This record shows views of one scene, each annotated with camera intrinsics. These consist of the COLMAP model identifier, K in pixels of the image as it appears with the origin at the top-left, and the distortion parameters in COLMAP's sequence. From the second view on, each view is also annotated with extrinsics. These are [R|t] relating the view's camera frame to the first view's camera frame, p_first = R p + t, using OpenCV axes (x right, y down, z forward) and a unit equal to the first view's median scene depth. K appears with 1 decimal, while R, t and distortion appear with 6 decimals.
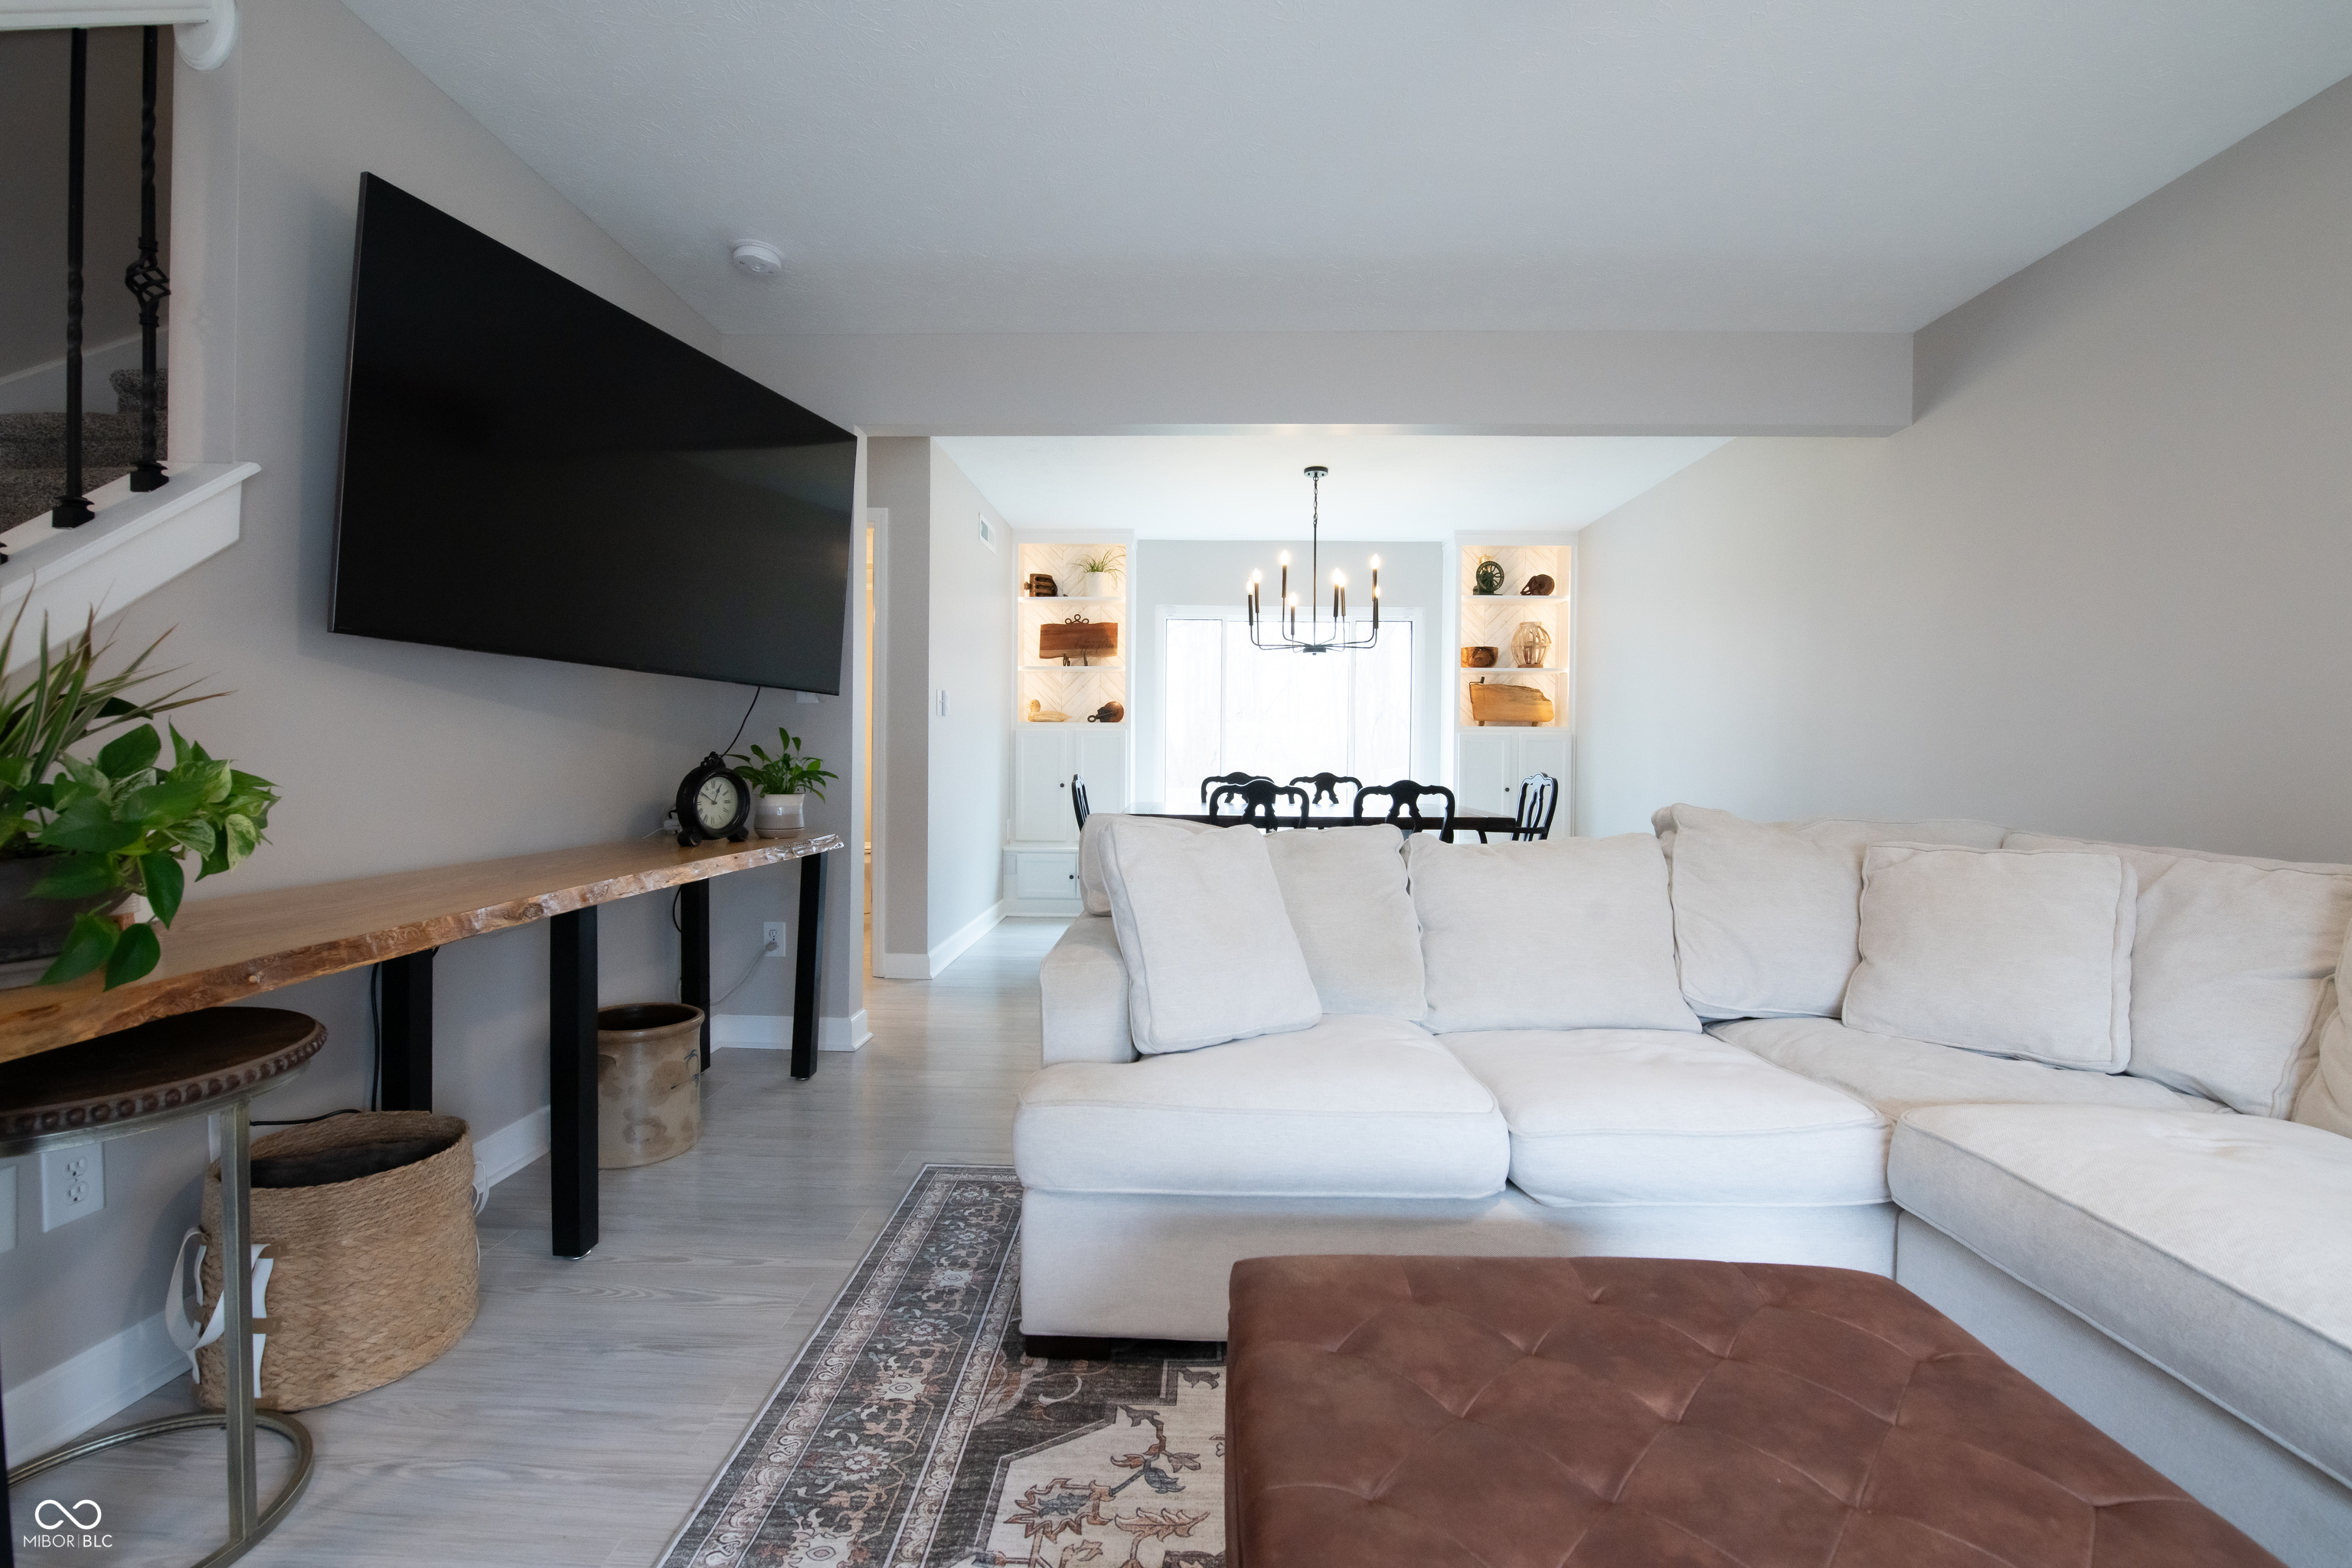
lens RADIAL K [[968.3, 0, 1176.6], [0, 968.3, 772.5], [0, 0, 1]] dist [-0.015352, -0.001932]
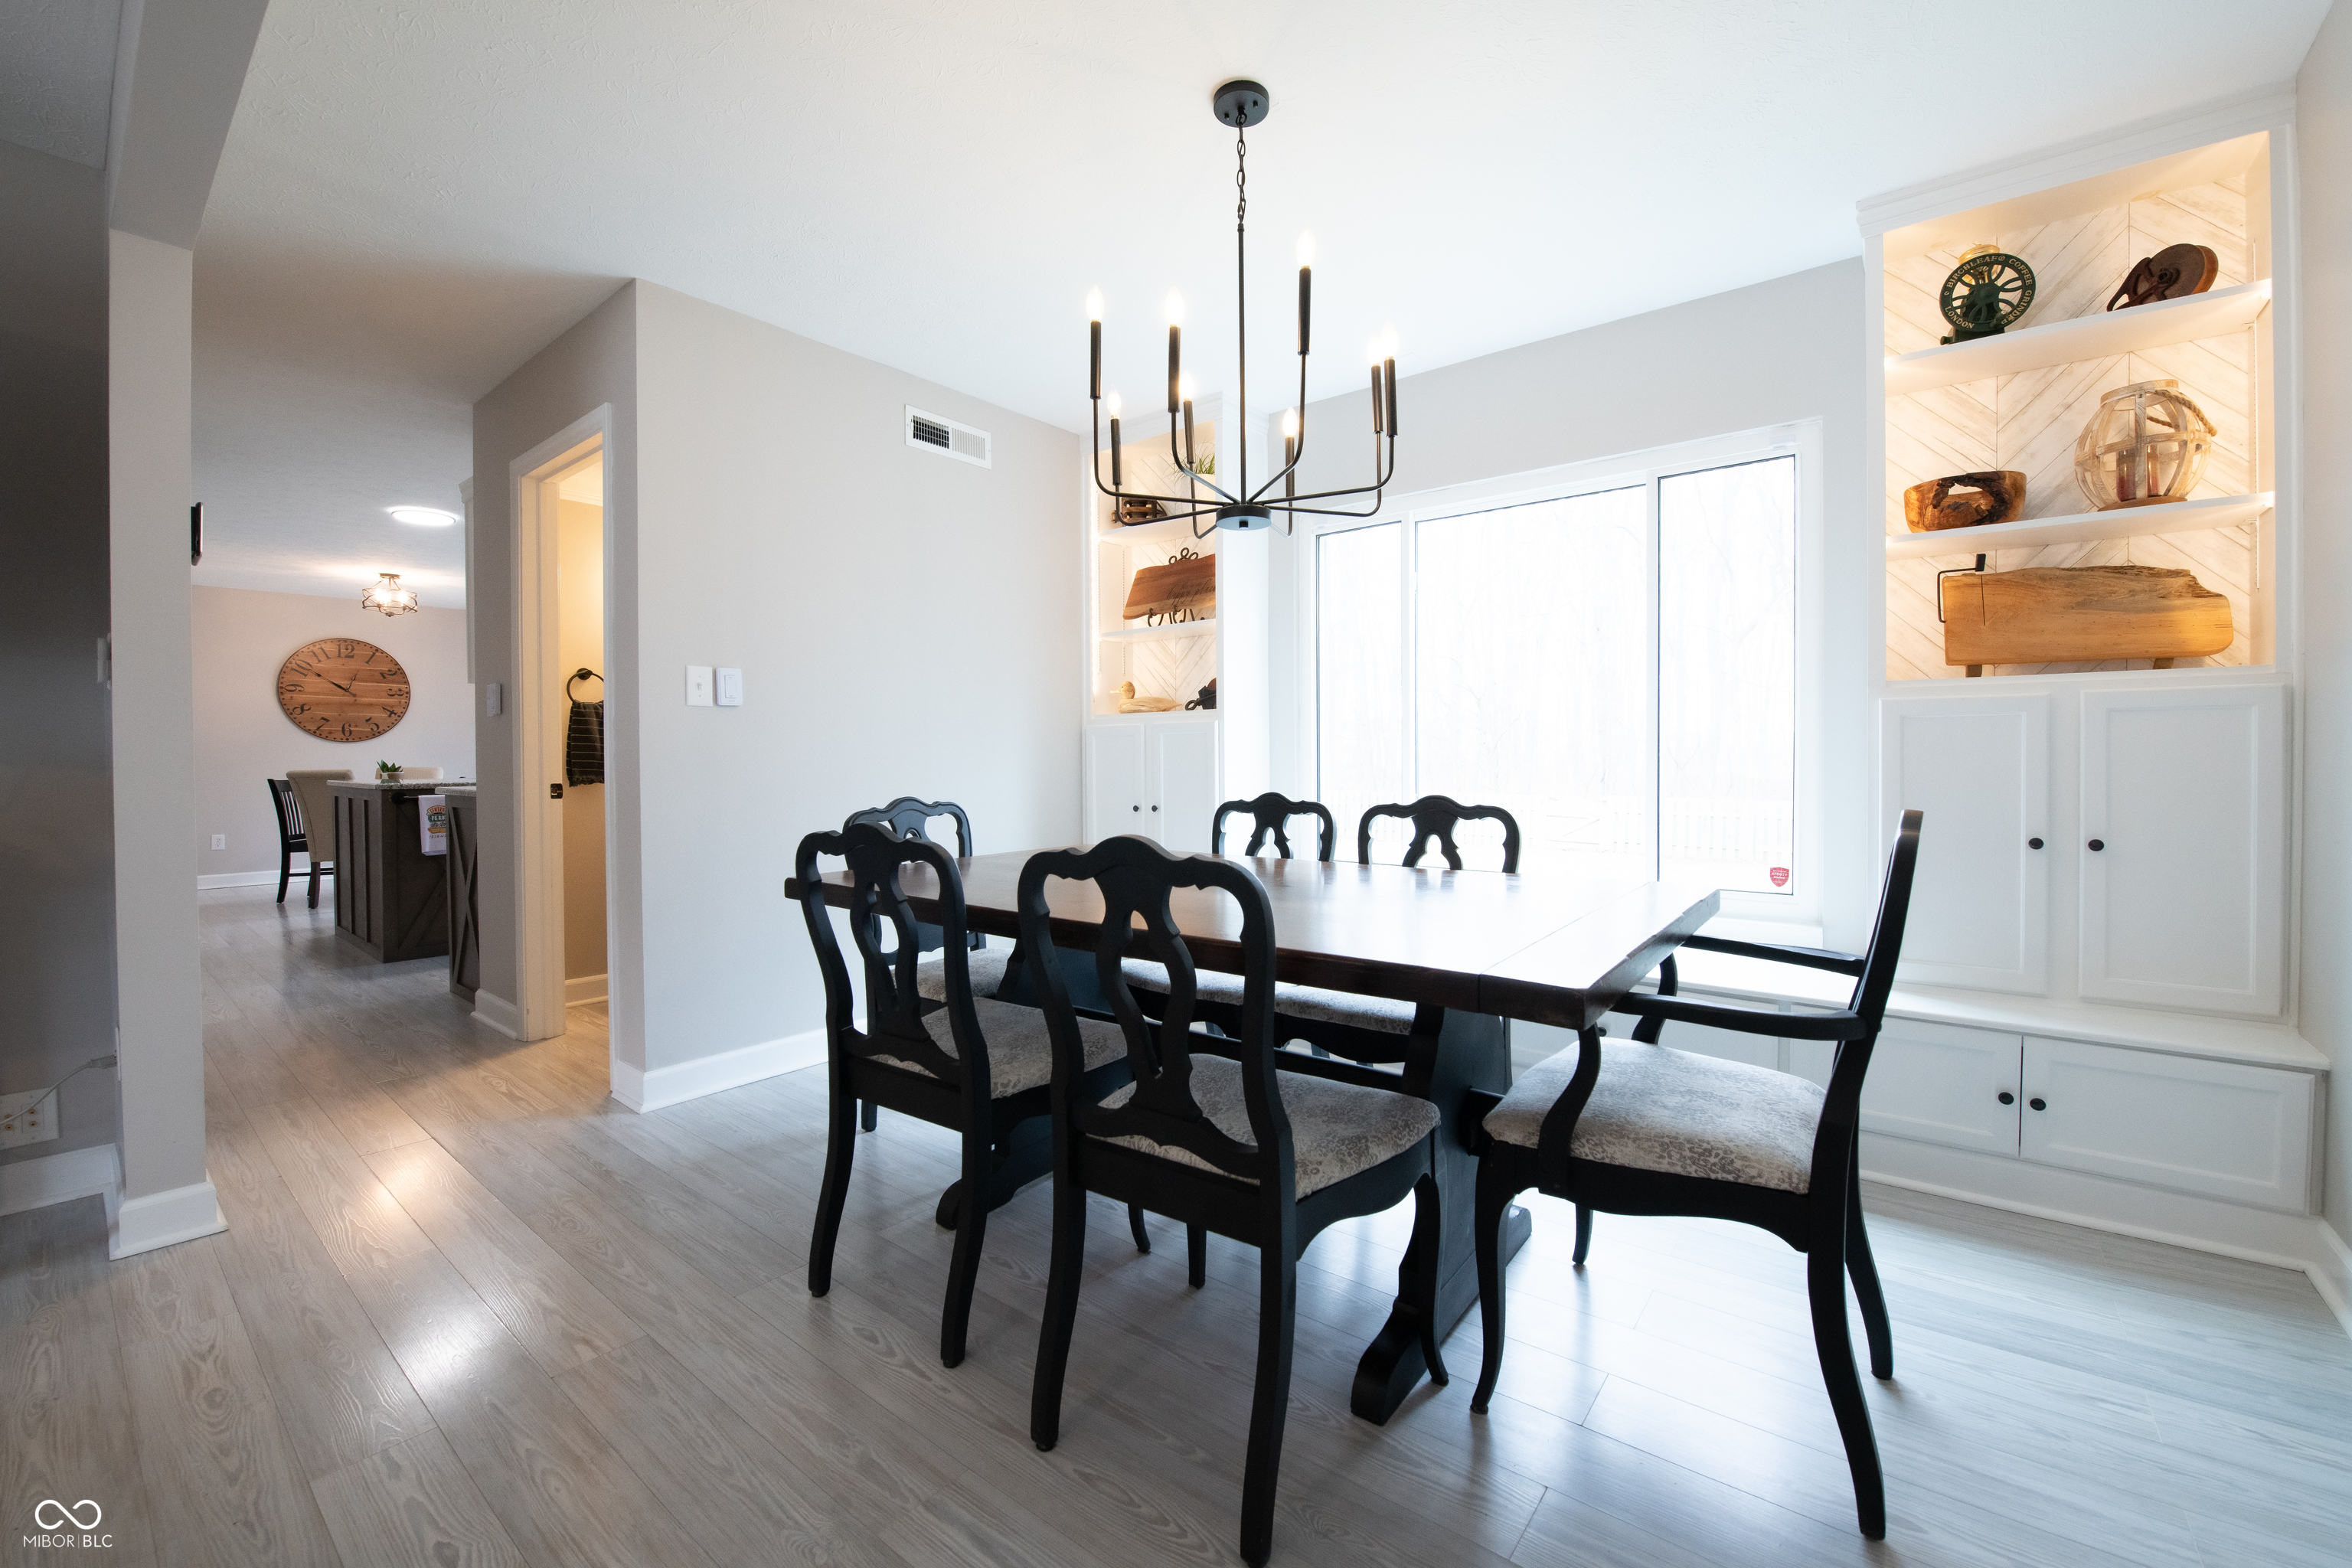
lens RADIAL K [[956.9, 0, 1178.5], [0, 956.9, 775.0], [0, 0, 1]] dist [-0.014100, -0.004591]
pose [[0.791665, -0.004078, -0.610942, 0.402807], [0.003348, 0.999992, -0.002337, -0.011383], [0.610947, -0.000195, 0.791672, 0.681710]]
